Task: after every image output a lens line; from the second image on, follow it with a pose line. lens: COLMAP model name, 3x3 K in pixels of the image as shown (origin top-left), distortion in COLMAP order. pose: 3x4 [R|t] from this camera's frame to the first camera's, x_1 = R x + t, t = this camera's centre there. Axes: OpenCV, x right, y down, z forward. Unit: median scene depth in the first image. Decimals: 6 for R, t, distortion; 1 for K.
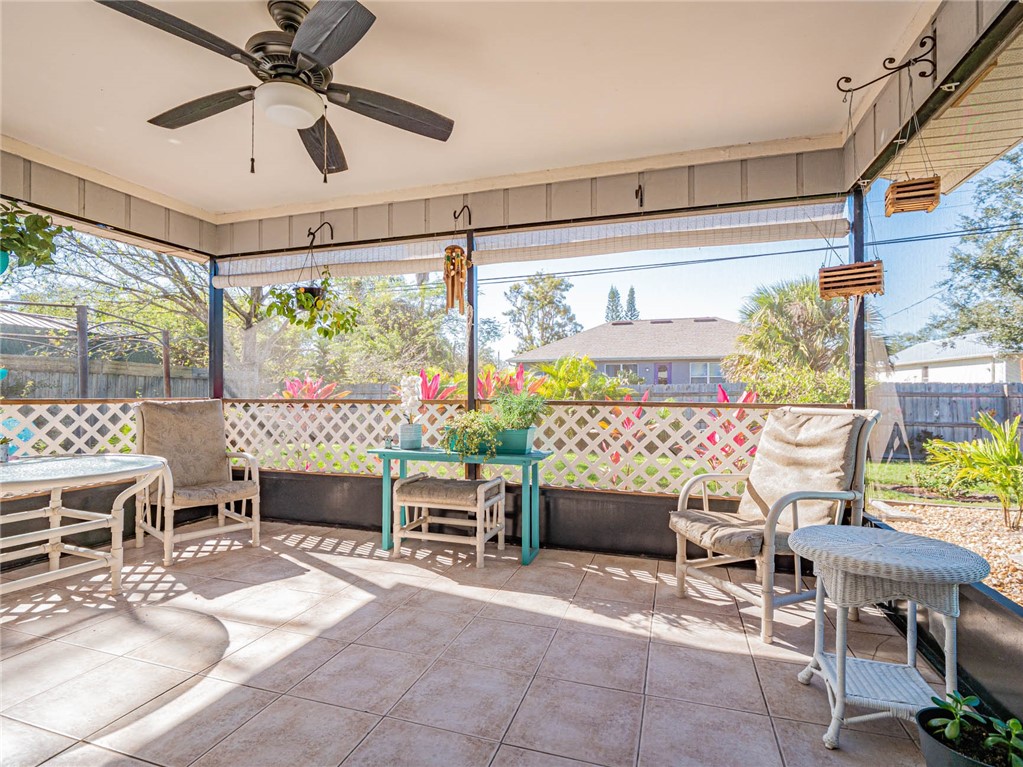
lens RADIAL K [[522.0, 0, 517.3], [0, 522.0, 388.9], [0, 0, 1]] dist [0.001084, -0.012581]
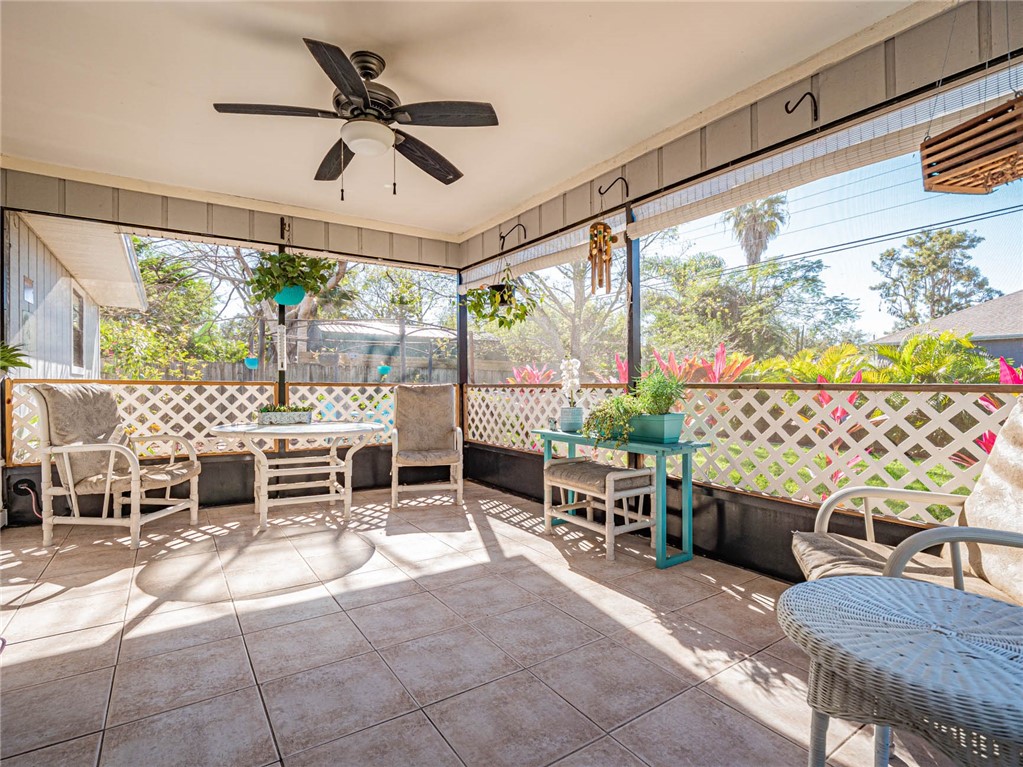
lens RADIAL K [[510.5, 0, 503.6], [0, 510.5, 385.0], [0, 0, 1]] dist [0.000677, -0.011852]
pose [[0.778708, -0.001685, -0.627384, 0.331740], [0.005921, 0.999972, 0.004664, 0.019934], [0.627359, -0.007347, 0.778696, 0.151522]]
